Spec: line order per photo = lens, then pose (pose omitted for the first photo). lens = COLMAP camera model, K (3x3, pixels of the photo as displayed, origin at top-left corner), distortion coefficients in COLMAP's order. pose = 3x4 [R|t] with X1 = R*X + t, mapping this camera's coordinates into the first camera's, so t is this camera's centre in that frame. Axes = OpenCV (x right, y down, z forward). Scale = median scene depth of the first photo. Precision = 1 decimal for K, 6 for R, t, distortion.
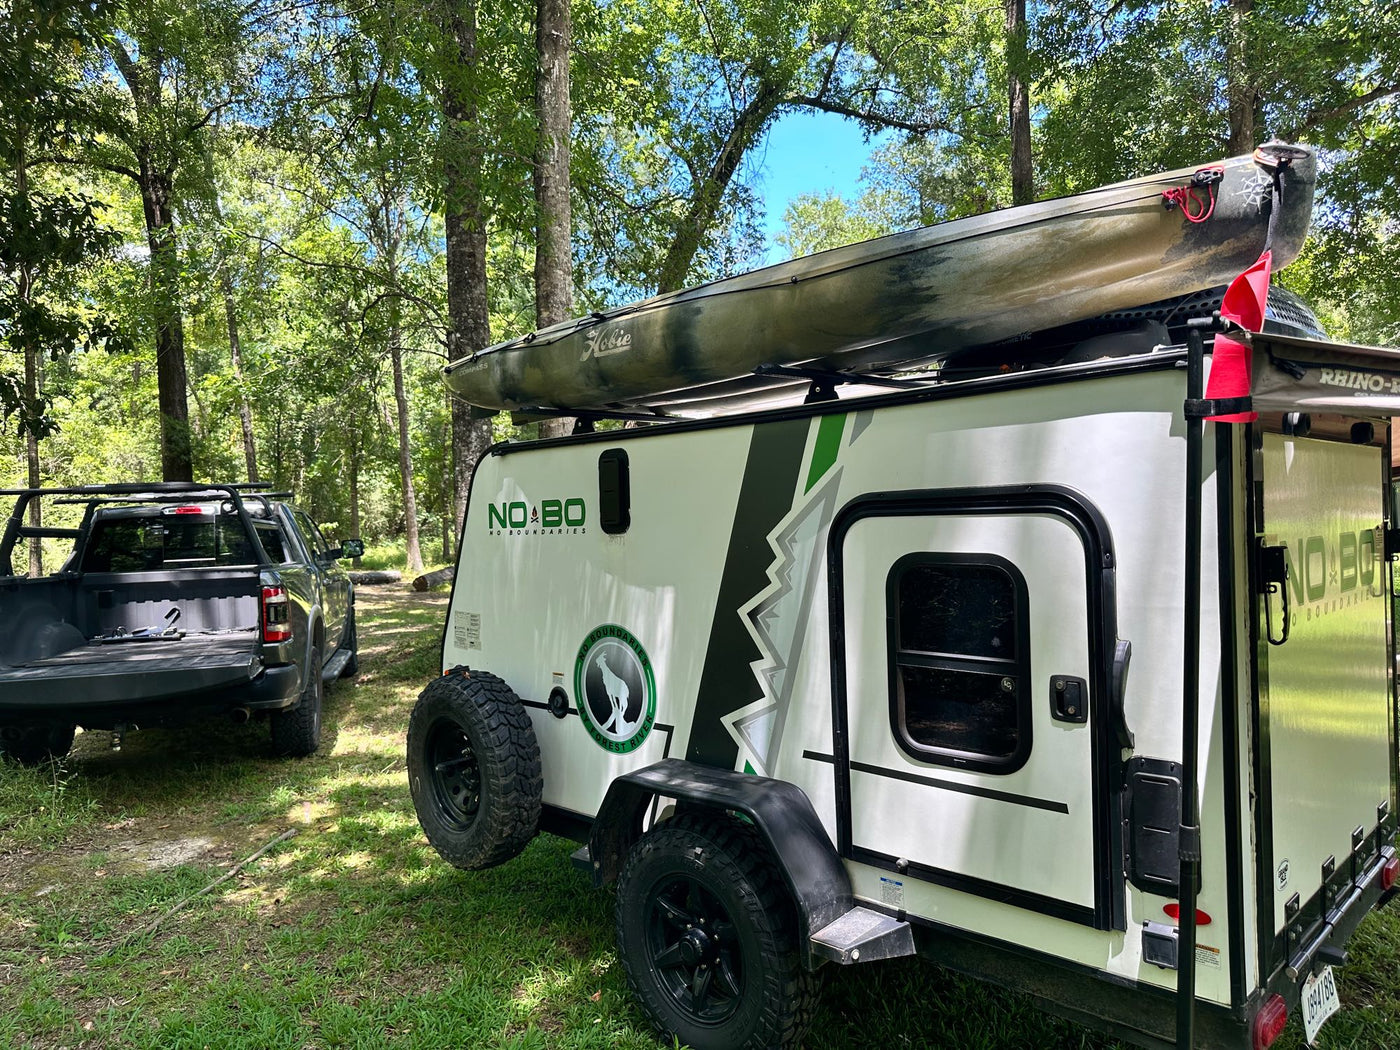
lens RADIAL K [[979.0, 0, 695.6], [0, 979.0, 521.1], [0, 0, 1]] dist [0.151396, -0.225817]
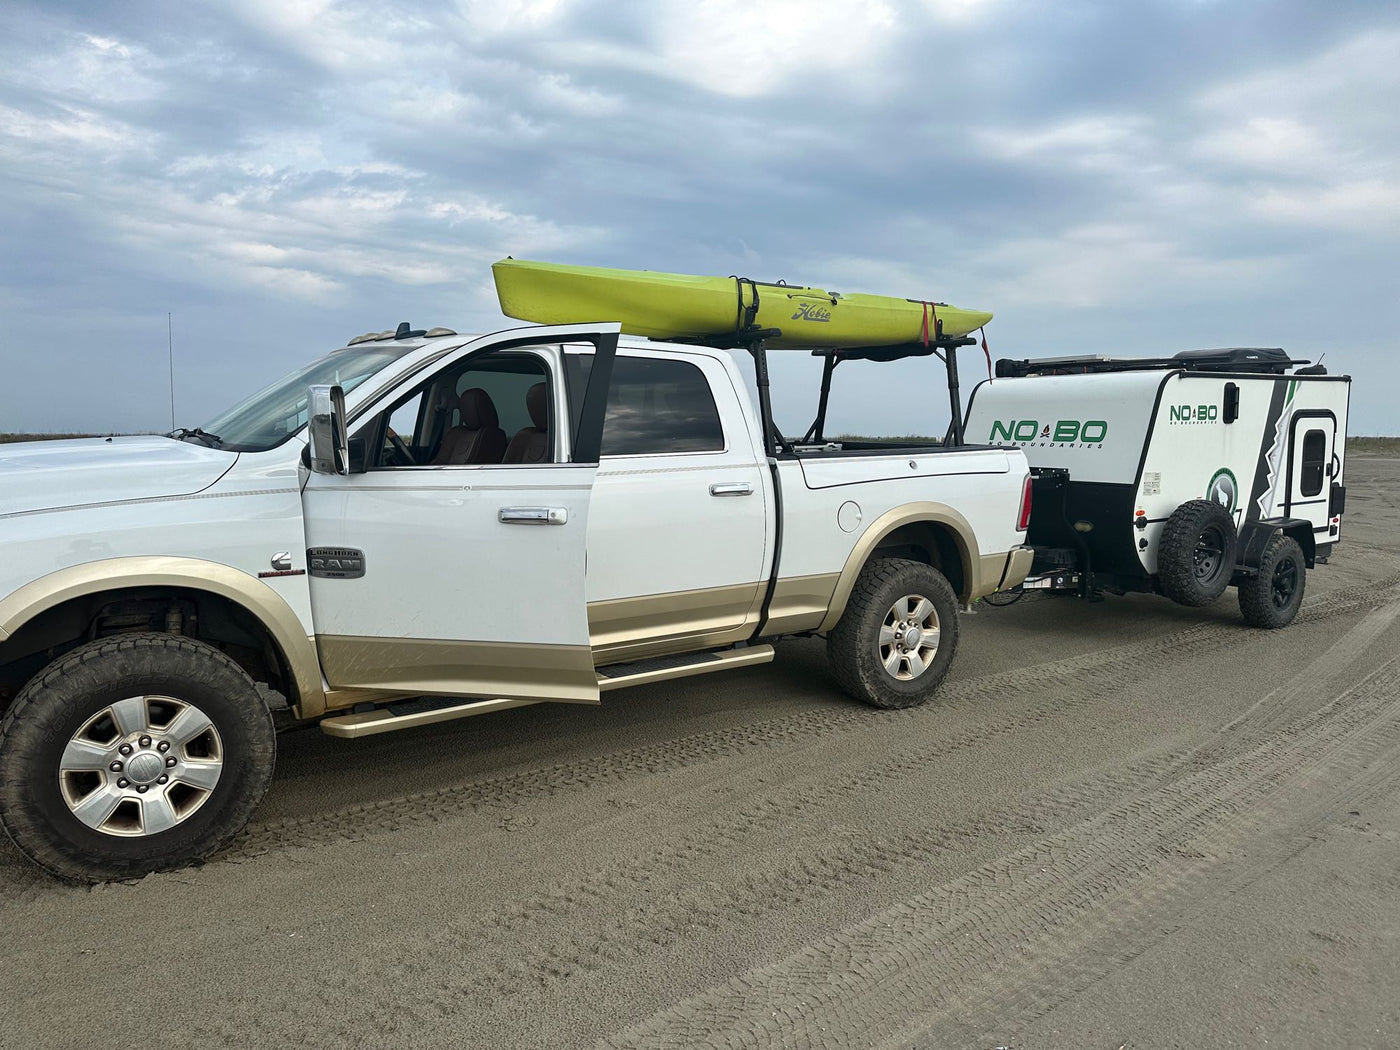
lens RADIAL K [[941.9, 0, 700.0], [0, 941.9, 525.0], [0, 0, 1]] dist [0.035332, -0.000881]
pose [[0.170246, -0.087292, 0.981528, -2.594792], [-0.001947, 0.996037, 0.088920, 0.056462], [-0.985400, -0.017050, 0.169401, 2.010946]]
